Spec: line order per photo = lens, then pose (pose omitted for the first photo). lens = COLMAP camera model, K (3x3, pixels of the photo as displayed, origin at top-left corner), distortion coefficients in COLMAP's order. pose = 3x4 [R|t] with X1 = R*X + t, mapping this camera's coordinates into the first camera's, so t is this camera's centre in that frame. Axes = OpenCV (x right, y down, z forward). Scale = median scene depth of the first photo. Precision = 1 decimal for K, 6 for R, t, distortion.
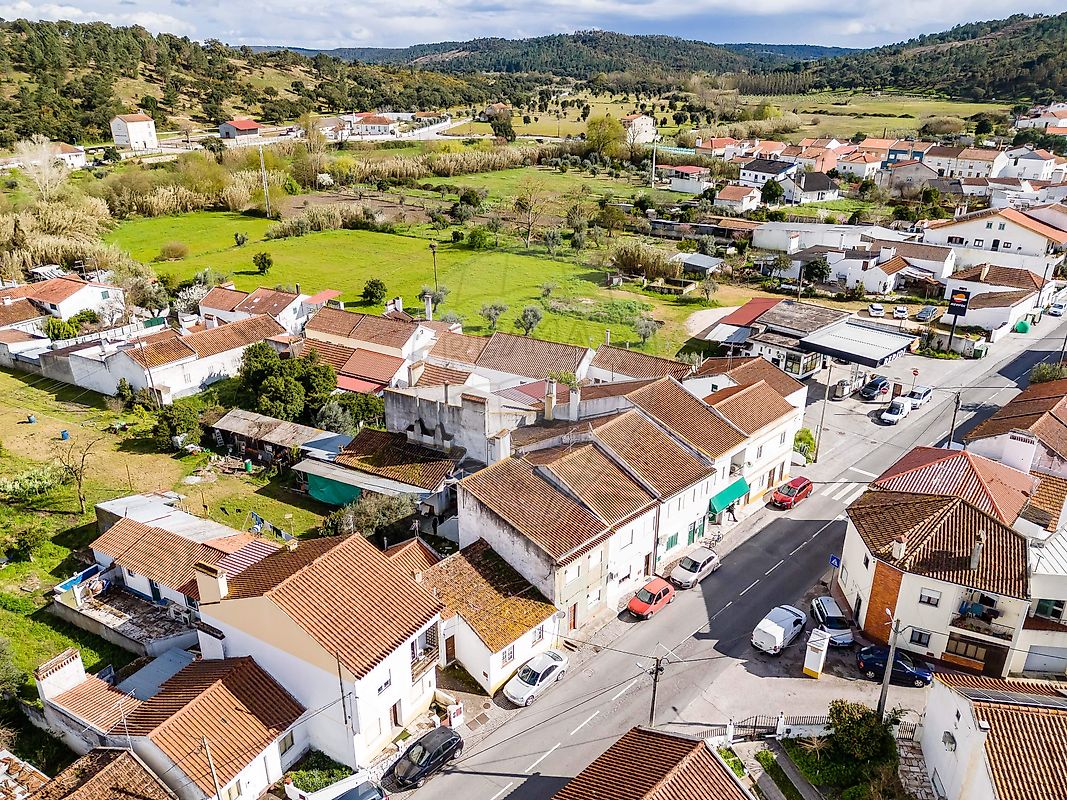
lens RADIAL K [[780.4, 0, 533.5], [0, 780.4, 400.0], [0, 0, 1]] dist [0.071244, -0.056770]
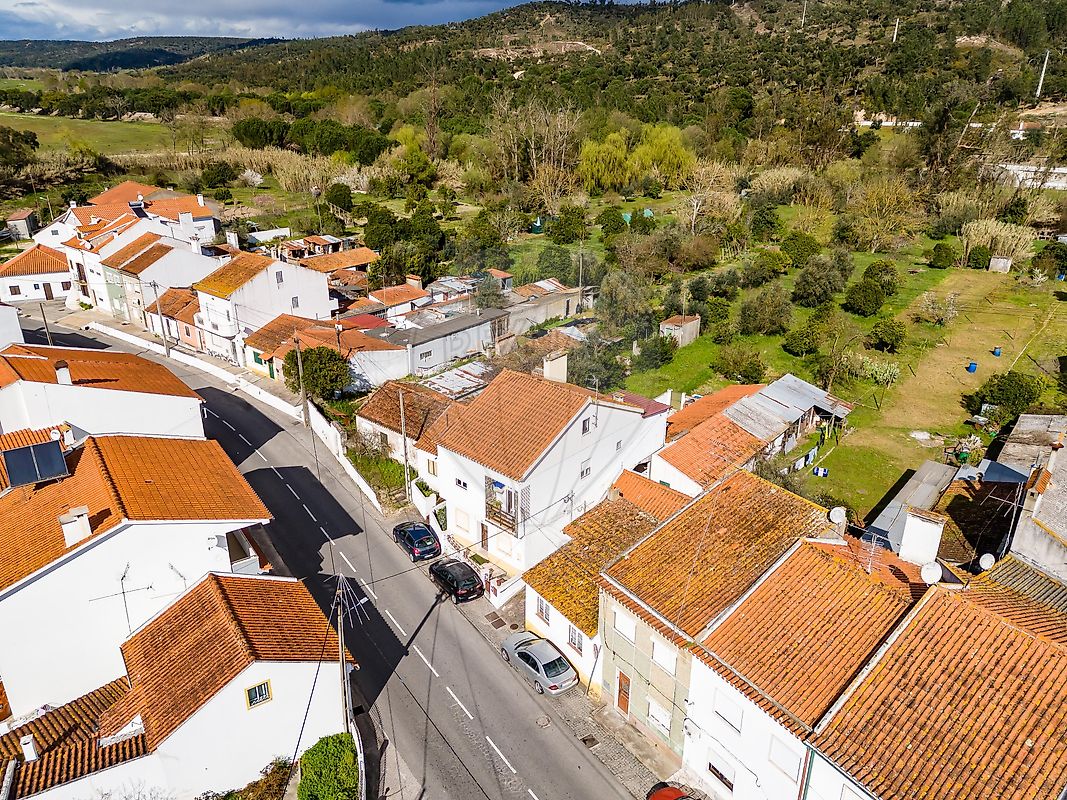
lens RADIAL K [[780.4, 0, 533.5], [0, 780.4, 400.0], [0, 0, 1]] dist [0.071244, -0.056770]
pose [[-0.175513, 0.382173, -0.907270, 0.437669], [-0.393829, 0.817366, 0.420489, -0.135302], [0.902271, 0.431111, 0.007053, 0.622371]]
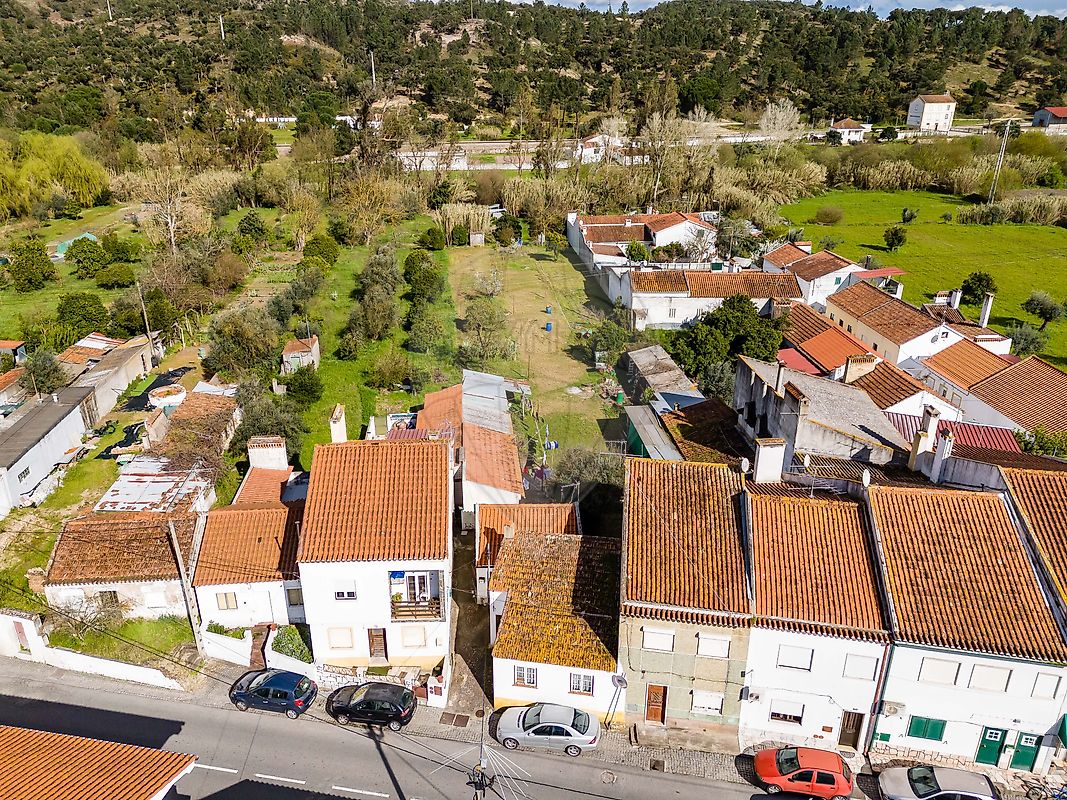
lens RADIAL K [[780.4, 0, 533.5], [0, 780.4, 400.0], [0, 0, 1]] dist [0.071244, -0.056770]
pose [[0.565828, 0.323617, -0.758361, 0.319053], [-0.324212, 0.932993, 0.156238, -0.029021], [0.758107, 0.157465, 0.632834, 0.341012]]
